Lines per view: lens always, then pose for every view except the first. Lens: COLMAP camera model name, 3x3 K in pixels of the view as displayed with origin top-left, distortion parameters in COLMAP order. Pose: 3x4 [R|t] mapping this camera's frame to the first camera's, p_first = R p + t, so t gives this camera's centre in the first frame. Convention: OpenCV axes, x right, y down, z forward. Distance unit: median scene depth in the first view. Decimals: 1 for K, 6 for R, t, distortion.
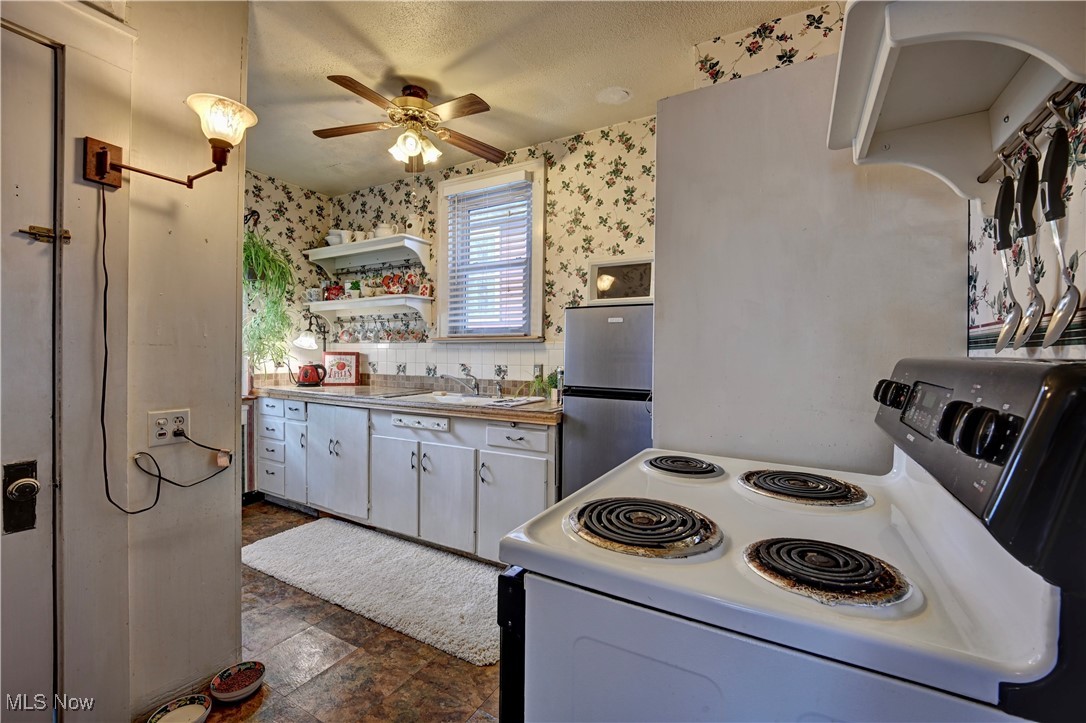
lens RADIAL K [[449.0, 0, 544.9], [0, 449.0, 359.5], [0, 0, 1]] dist [-0.000204, -0.002583]
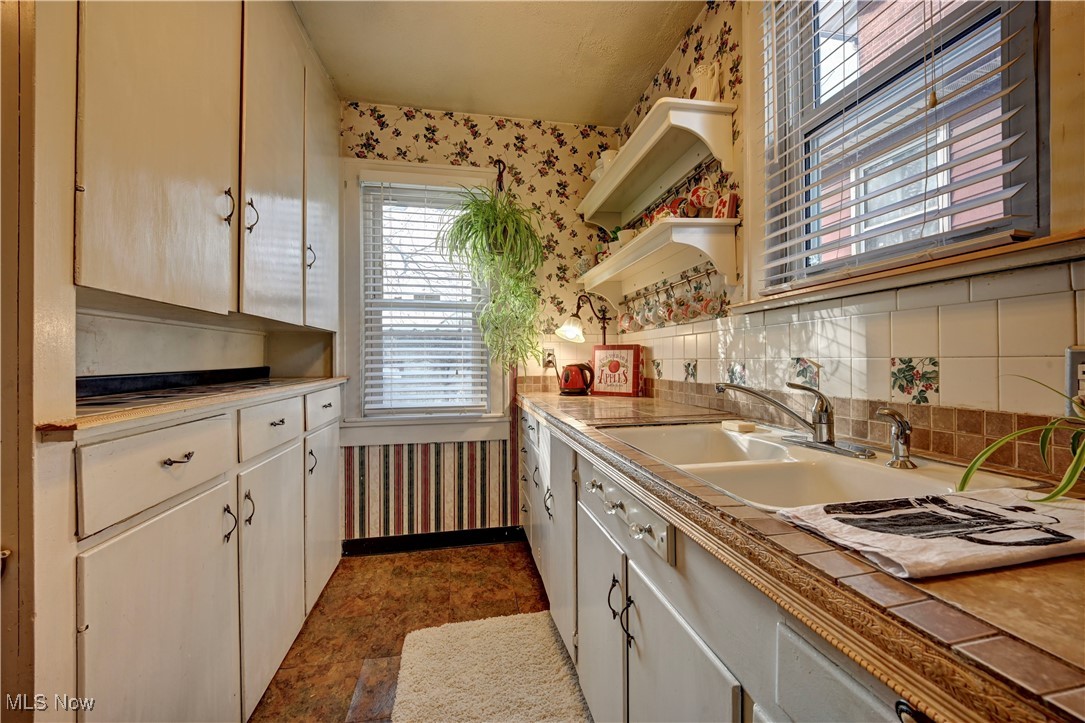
lens RADIAL K [[448.6, 0, 546.2], [0, 448.6, 362.3], [0, 0, 1]] dist [-0.000204, -0.002583]
pose [[0.652141, -0.011090, -0.758017, -0.022818], [0.004966, 0.999934, -0.010357, 0.015618], [0.758082, 0.002990, 0.652153, 0.518477]]
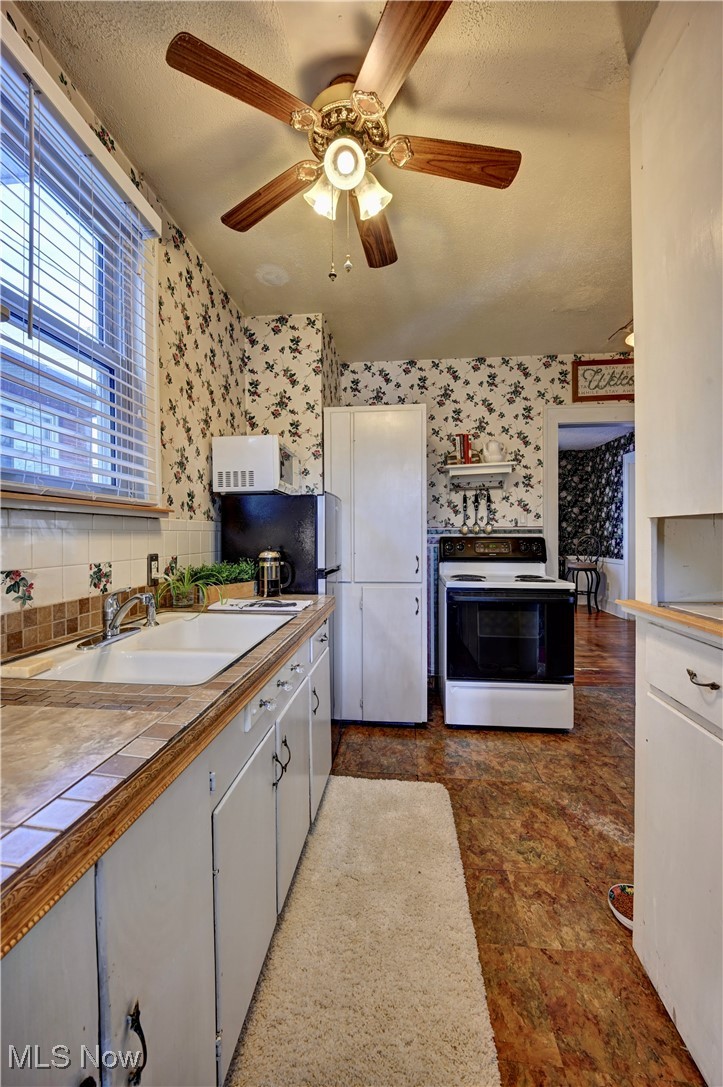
lens RADIAL K [[449.0, 0, 360.6], [0, 449.0, 539.9], [0, 0, 1]] dist [-0.000306, -0.000021]
pose [[-0.401789, -0.017523, 0.915565, -0.562011], [0.008765, 0.999697, 0.022980, -0.017990], [-0.915690, 0.017258, -0.401514, 0.822240]]
